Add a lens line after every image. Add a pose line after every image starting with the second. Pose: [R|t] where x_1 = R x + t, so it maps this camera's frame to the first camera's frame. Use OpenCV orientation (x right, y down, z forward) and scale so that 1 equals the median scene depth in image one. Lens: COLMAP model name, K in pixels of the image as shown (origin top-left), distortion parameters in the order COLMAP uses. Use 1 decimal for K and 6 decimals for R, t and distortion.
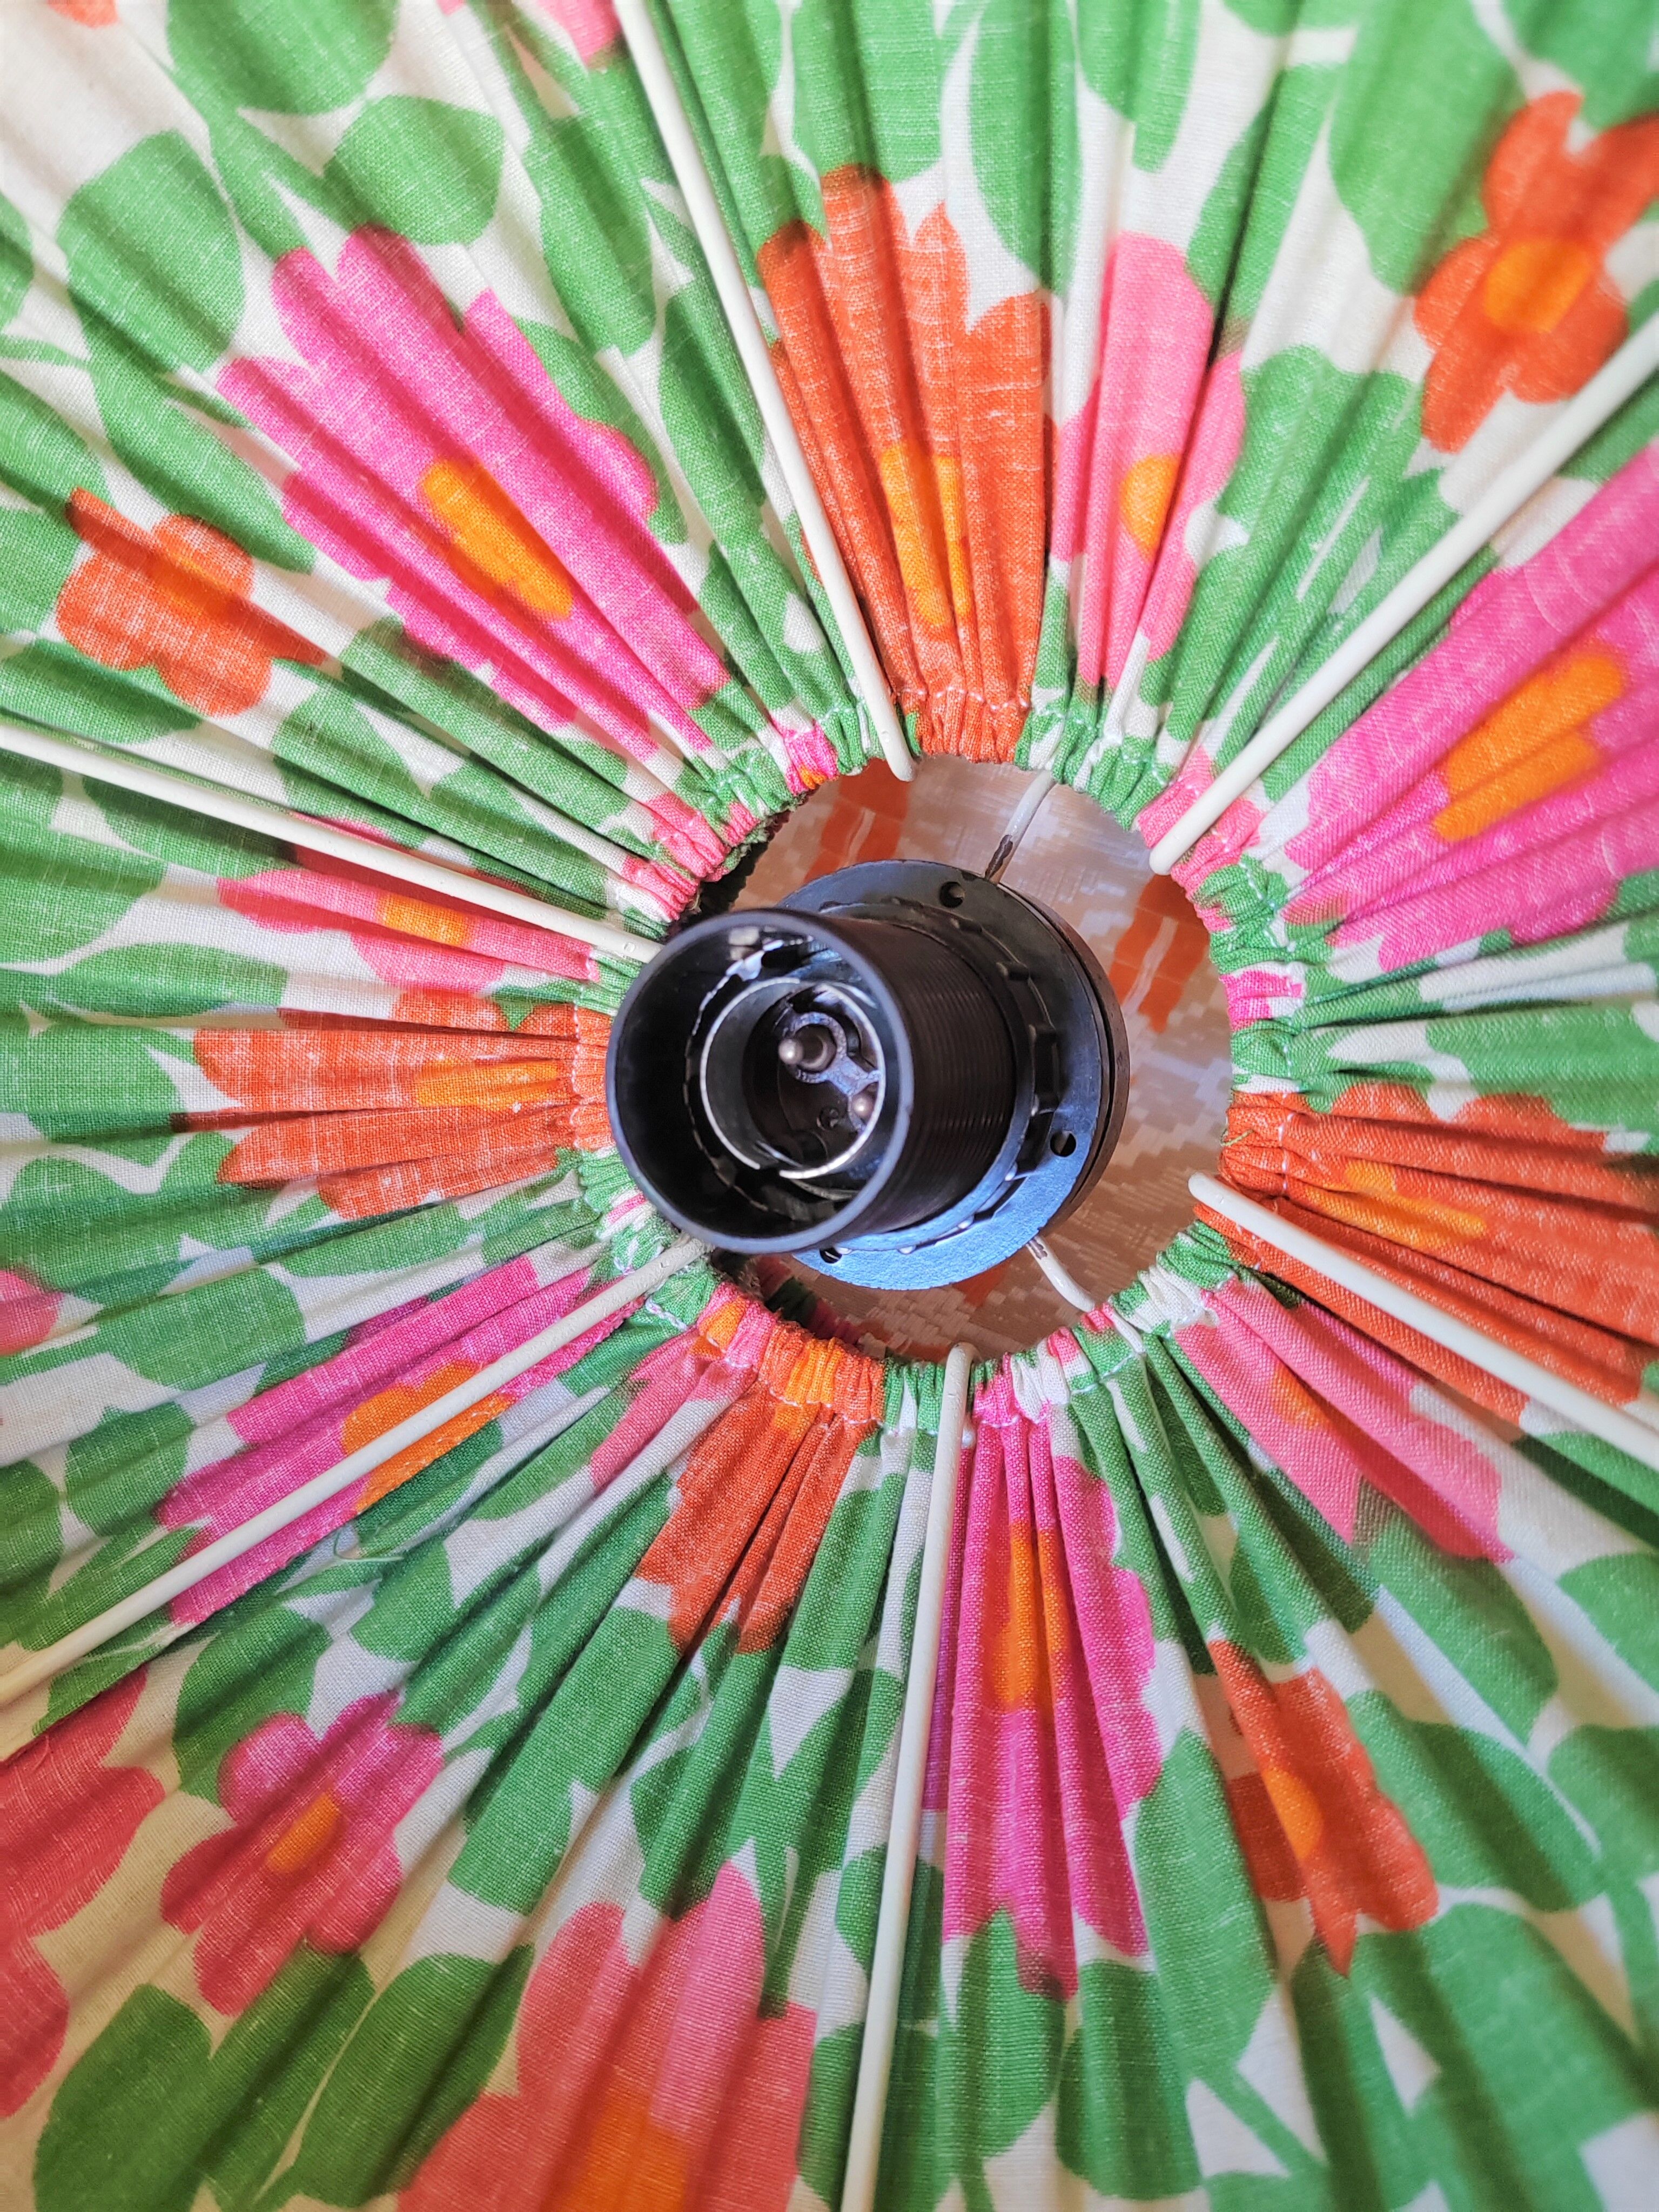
lens RADIAL K [[1780.8, 0, 824.6], [0, 1780.8, 1098.6], [0, 0, 1]] dist [-0.018694, -0.003492]
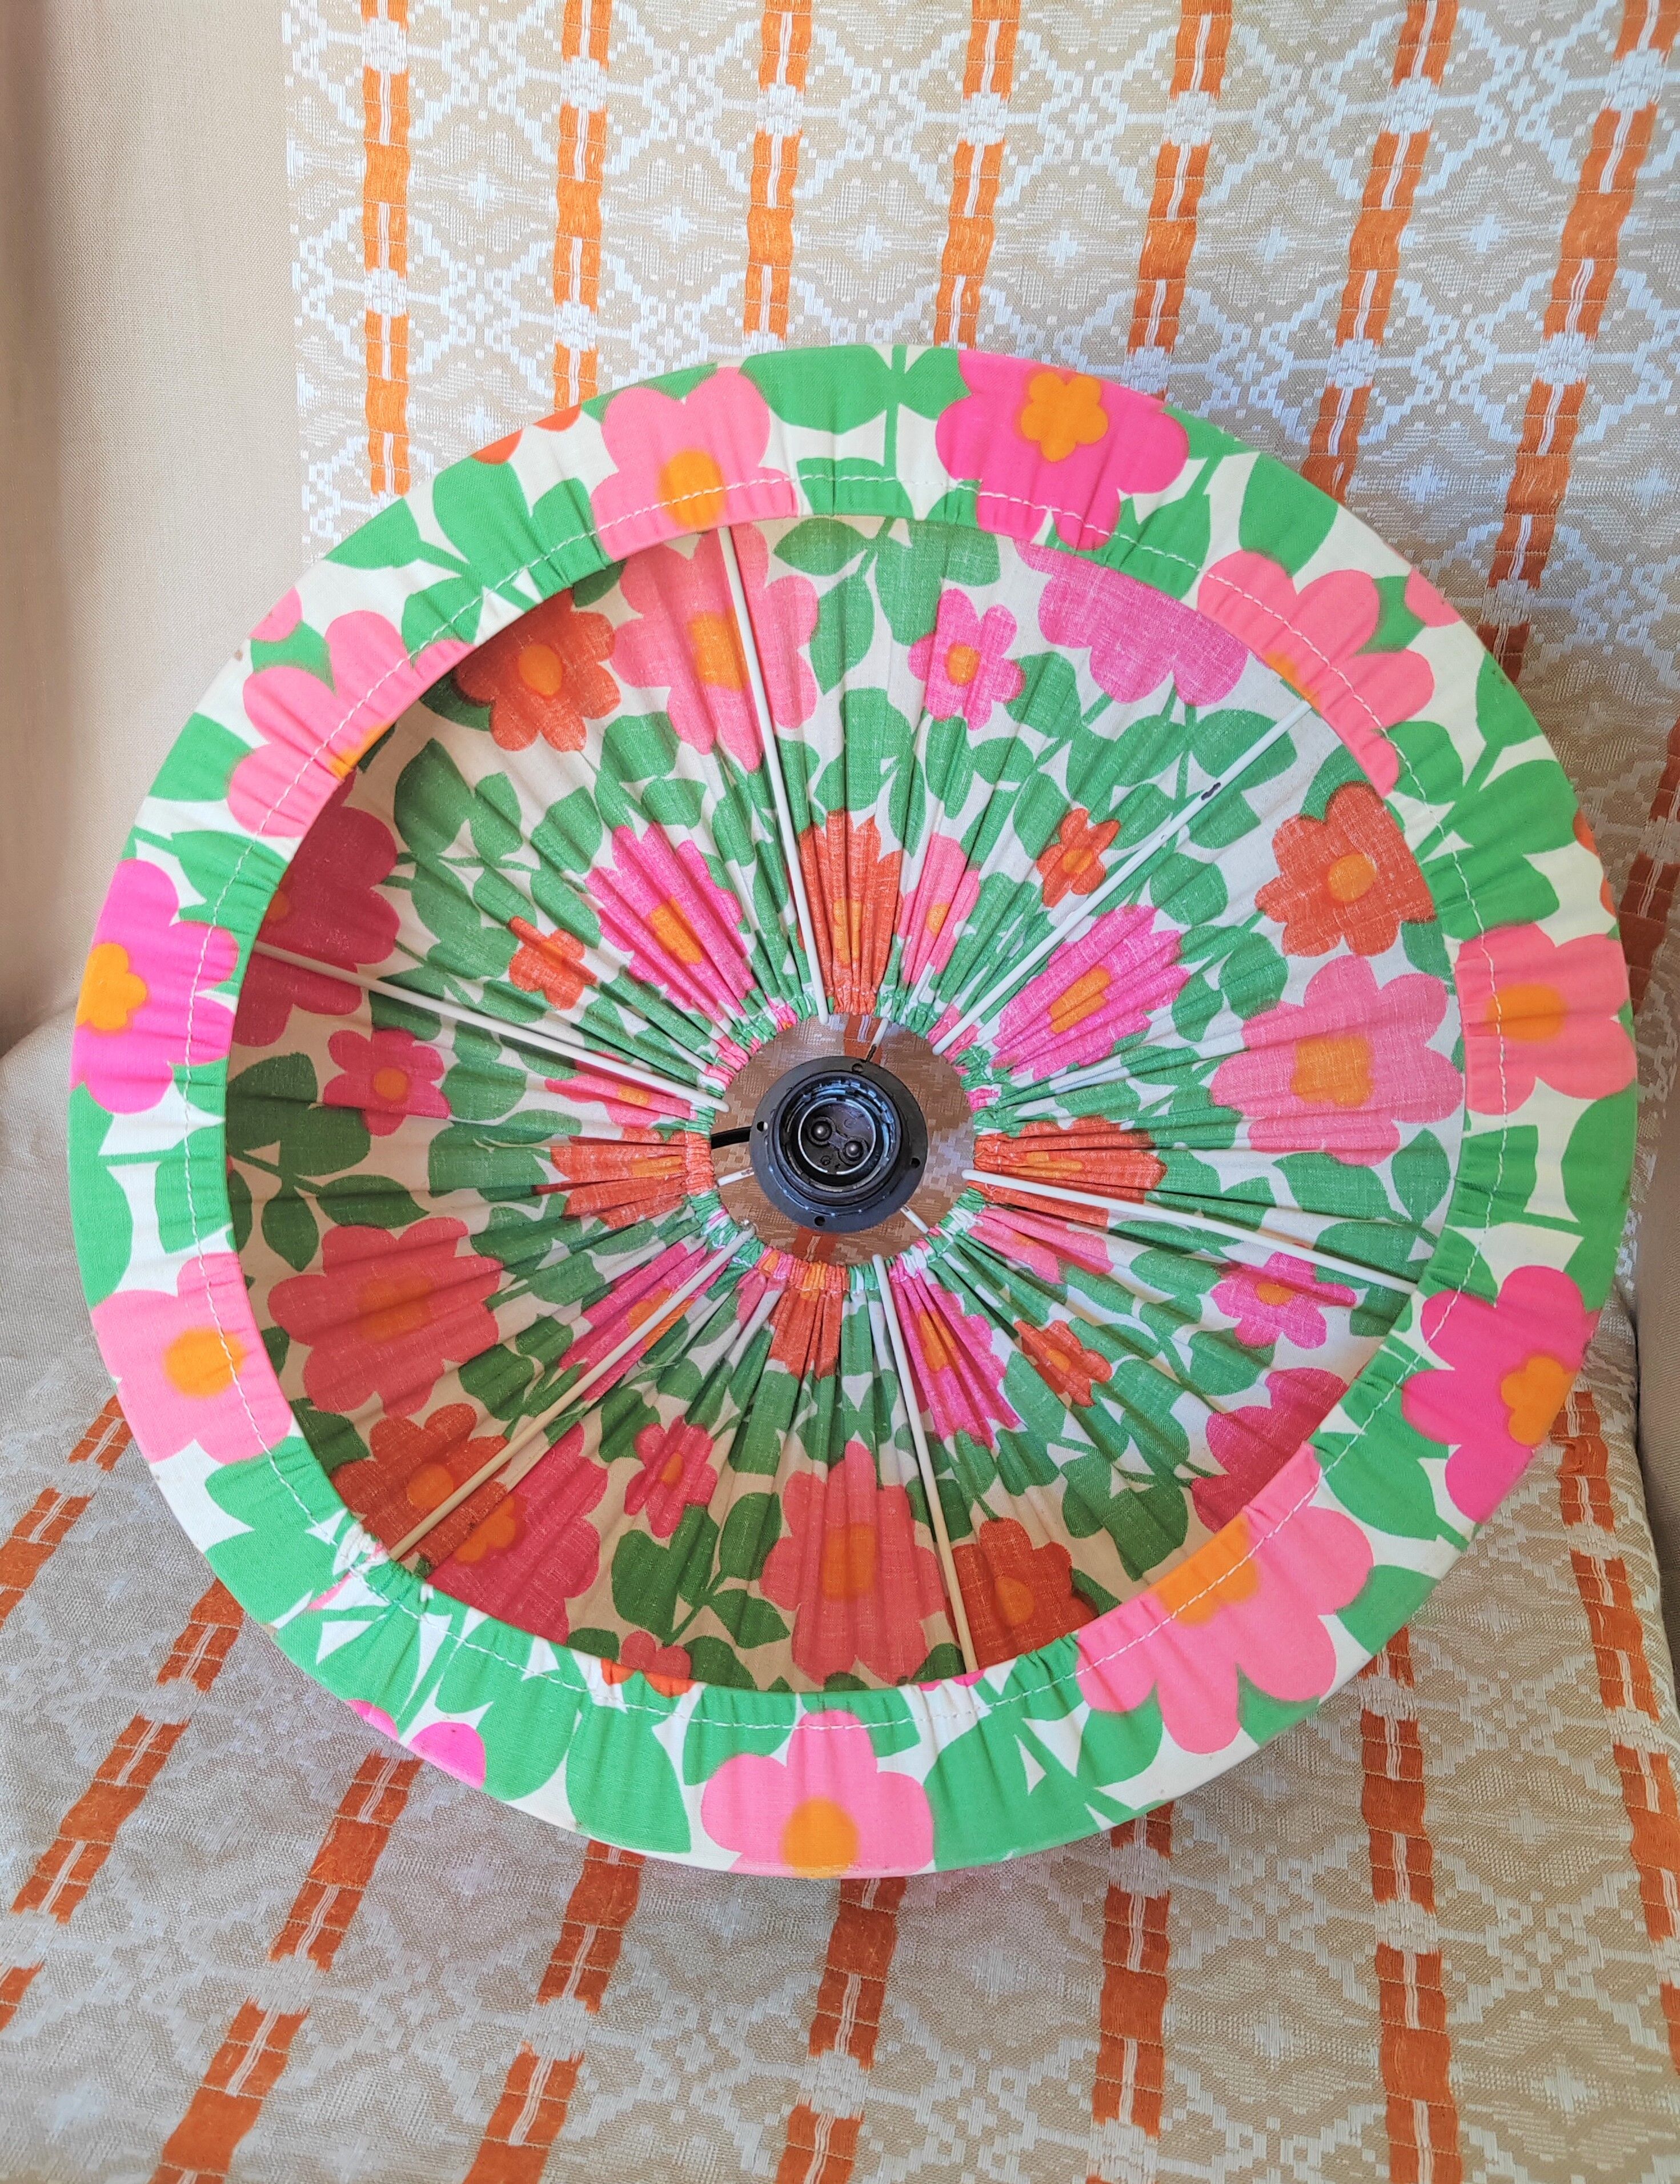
lens RADIAL K [[1688.6, 0, 853.7], [0, 1688.6, 1143.0], [0, 0, 1]] dist [0.025891, -0.081635]
pose [[0.922647, -0.073112, 0.378652, -0.862893], [0.116712, 0.988757, -0.093475, 0.214772], [-0.367561, 0.130438, 0.920807, -1.191984]]
